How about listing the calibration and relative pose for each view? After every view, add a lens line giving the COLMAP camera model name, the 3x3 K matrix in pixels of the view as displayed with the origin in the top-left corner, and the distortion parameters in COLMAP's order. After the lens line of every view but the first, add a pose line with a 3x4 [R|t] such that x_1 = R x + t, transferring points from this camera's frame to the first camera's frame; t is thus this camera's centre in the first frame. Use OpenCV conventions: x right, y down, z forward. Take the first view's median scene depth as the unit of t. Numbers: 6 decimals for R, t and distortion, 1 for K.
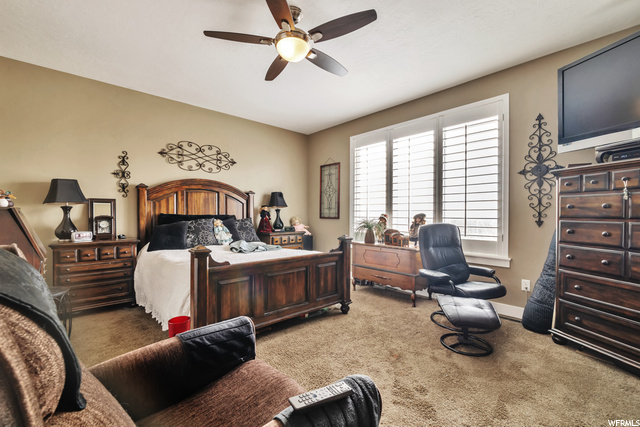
lens RADIAL K [[278.0, 0, 316.5], [0, 278.0, 213.7], [0, 0, 1]] dist [0.002034, -0.001552]
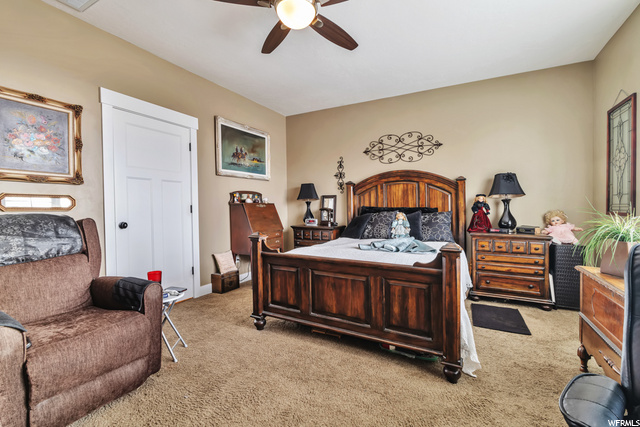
lens RADIAL K [[278.0, 0, 317.4], [0, 278.0, 211.1], [0, 0, 1]] dist [0.002034, -0.001552]
pose [[0.331516, 0.011560, -0.943379, 0.412058], [-0.001627, 0.999930, 0.011682, 0.005880], [0.943448, -0.002338, 0.331512, 0.426696]]
